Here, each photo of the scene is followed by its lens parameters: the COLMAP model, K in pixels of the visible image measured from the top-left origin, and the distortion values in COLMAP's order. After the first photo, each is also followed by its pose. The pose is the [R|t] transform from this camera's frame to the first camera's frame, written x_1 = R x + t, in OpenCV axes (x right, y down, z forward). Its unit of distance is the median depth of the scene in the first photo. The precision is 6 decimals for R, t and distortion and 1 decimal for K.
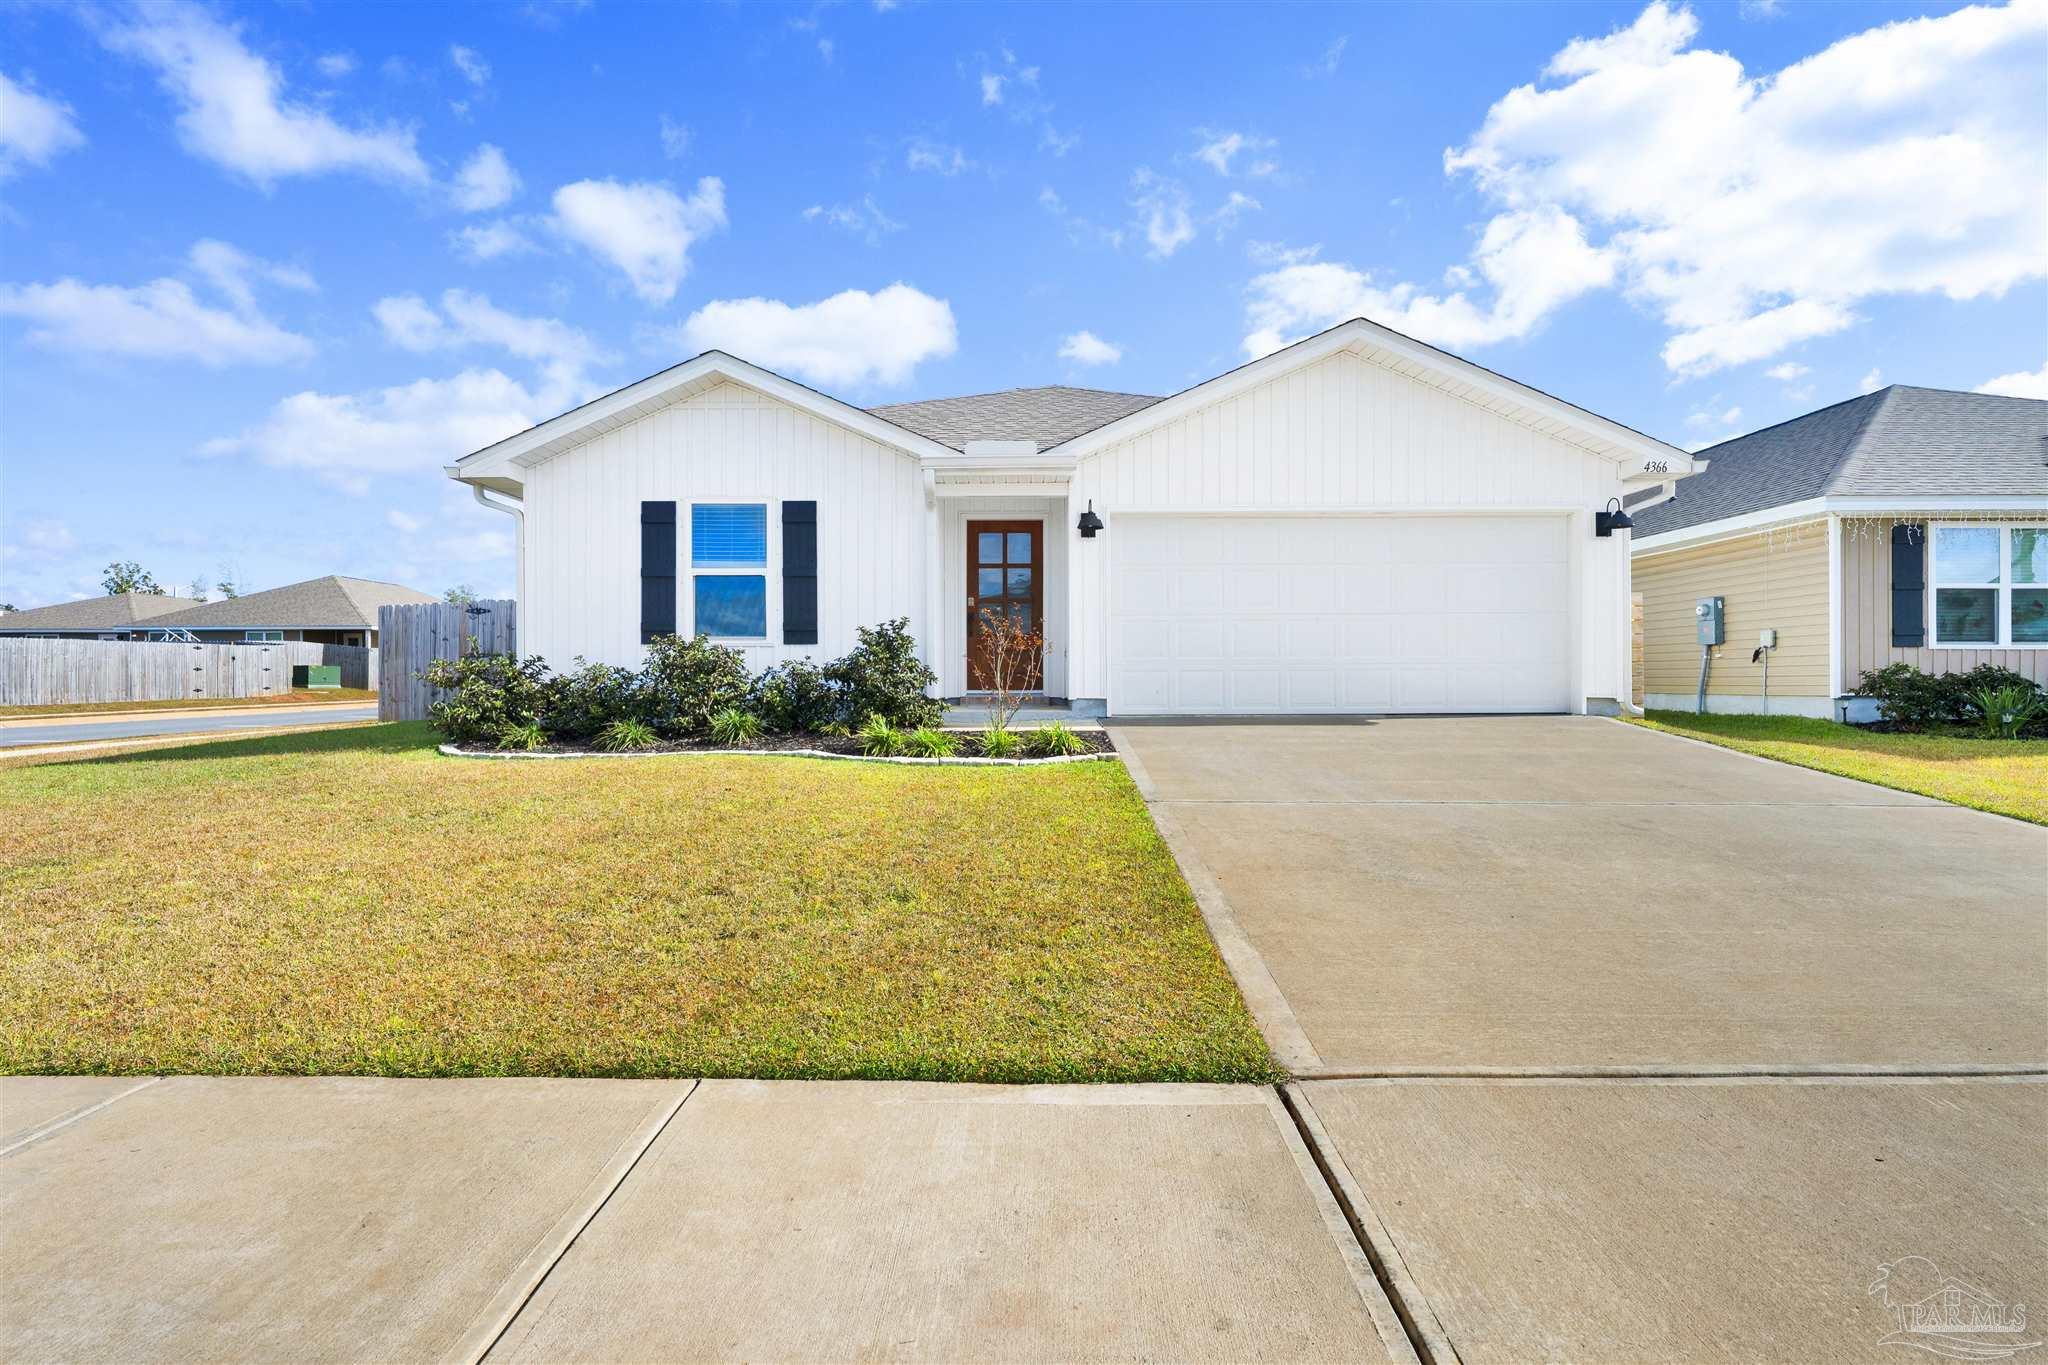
lens RADIAL K [[983.6, 0, 1024.0], [0, 983.6, 682.5], [0, 0, 1]] dist [0.003046, 0.000132]
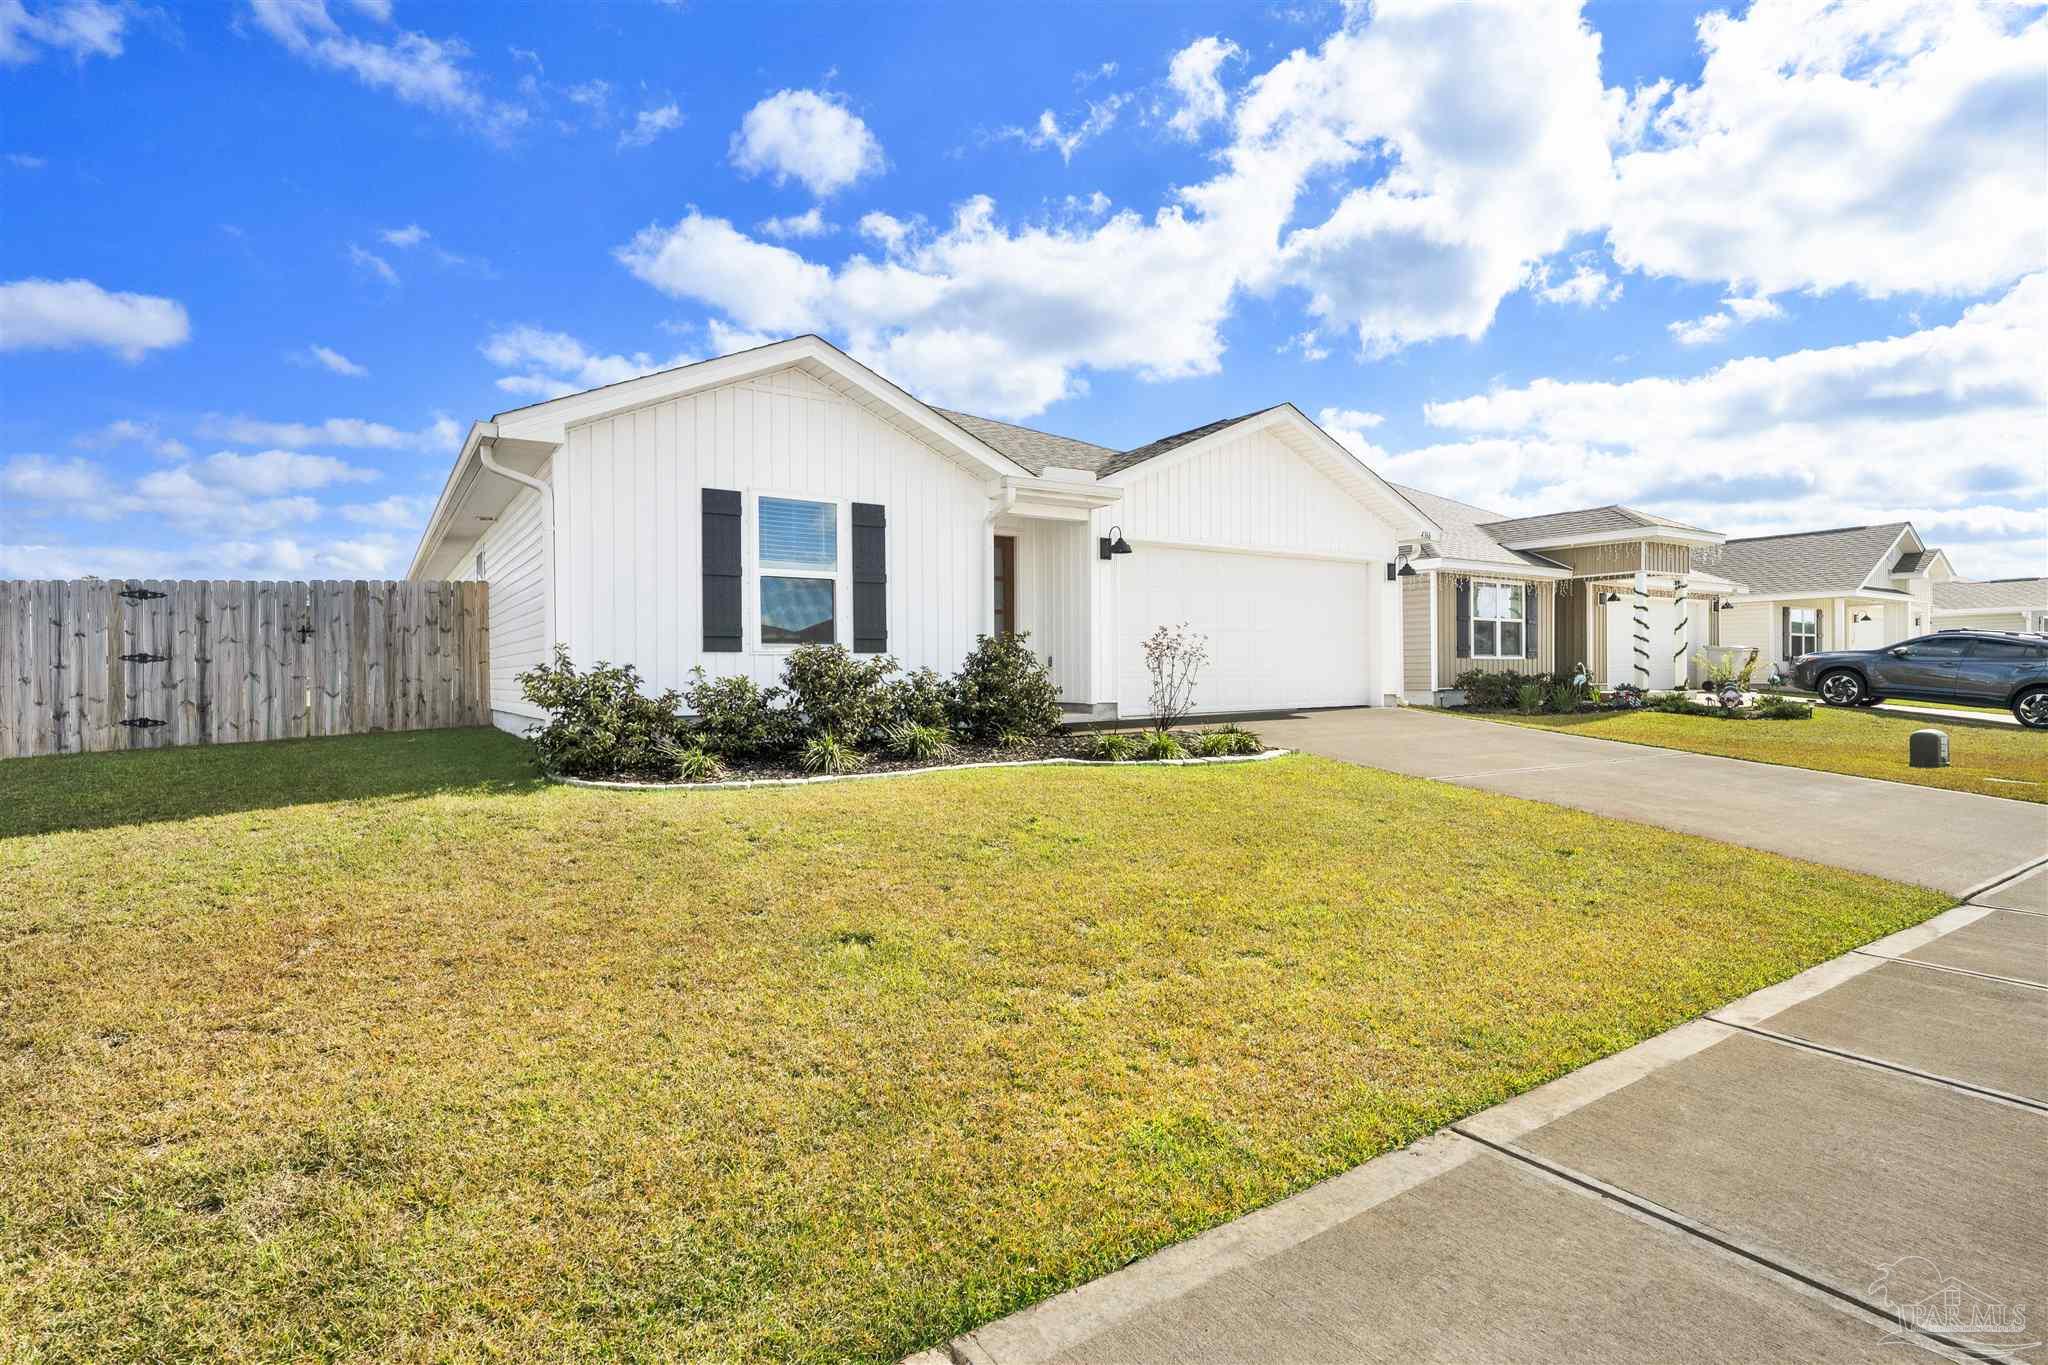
lens RADIAL K [[983.6, 0, 1024.0], [0, 983.6, 682.5], [0, 0, 1]] dist [0.003046, 0.000132]
pose [[0.830389, -0.009825, 0.557097, -0.637142], [0.008597, 0.999951, 0.004821, -0.012842], [-0.557117, 0.000786, 0.830433, 0.114287]]
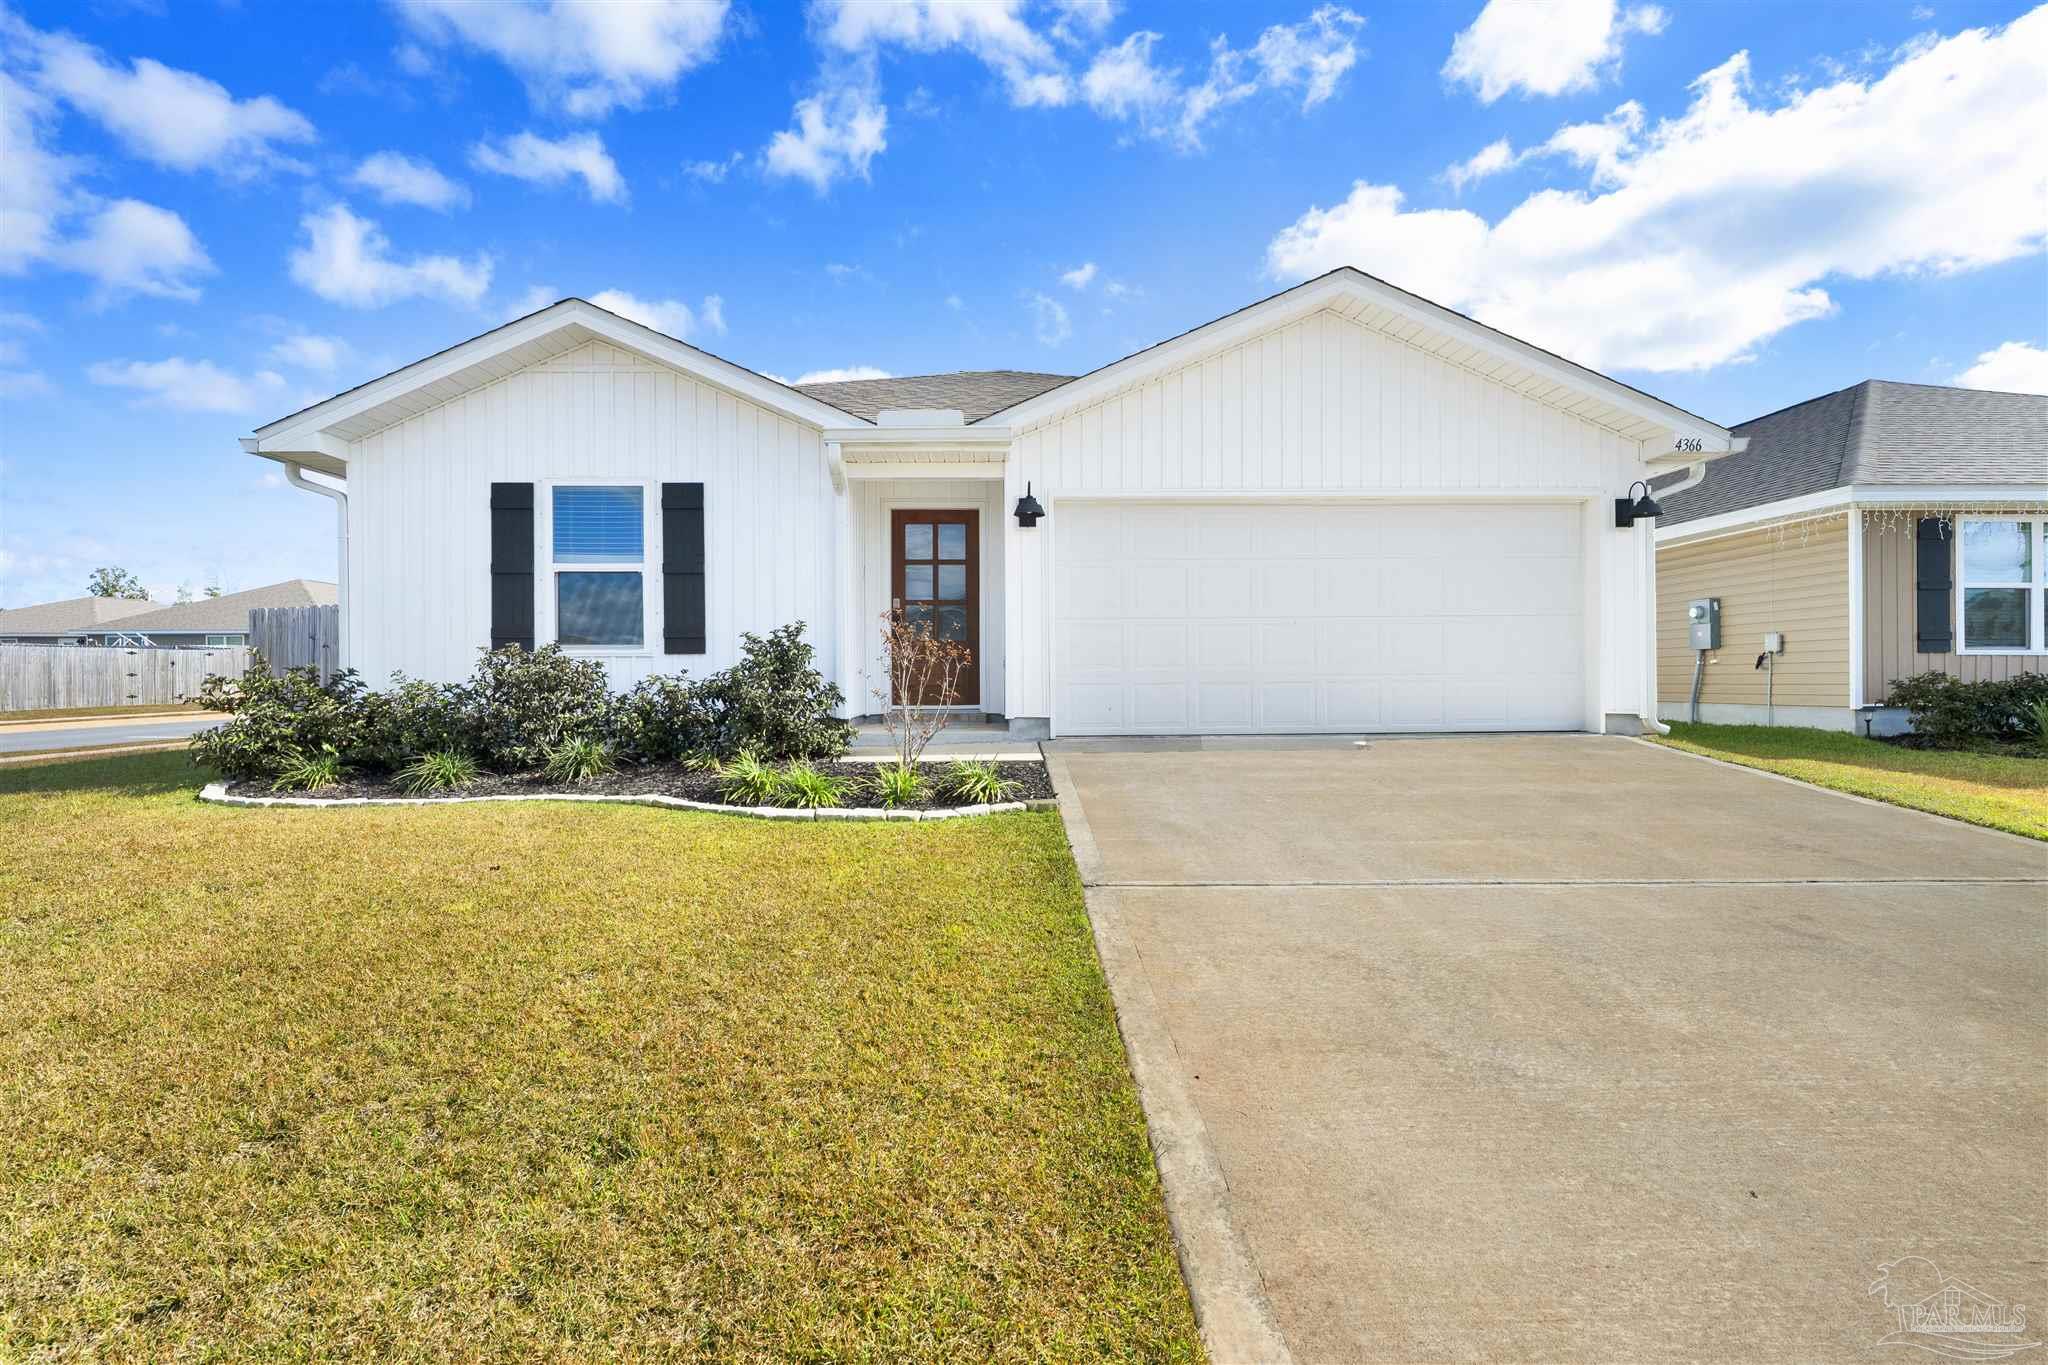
lens RADIAL K [[925.6, 0, 1020.3], [0, 925.6, 679.9], [0, 0, 1]] dist [-0.002757, -0.000279]
pose [[0.999590, -0.003297, 0.028452, 0.035828], [0.003318, 0.999994, -0.000684, -0.015322], [-0.028449, 0.000778, 0.999595, 0.204209]]
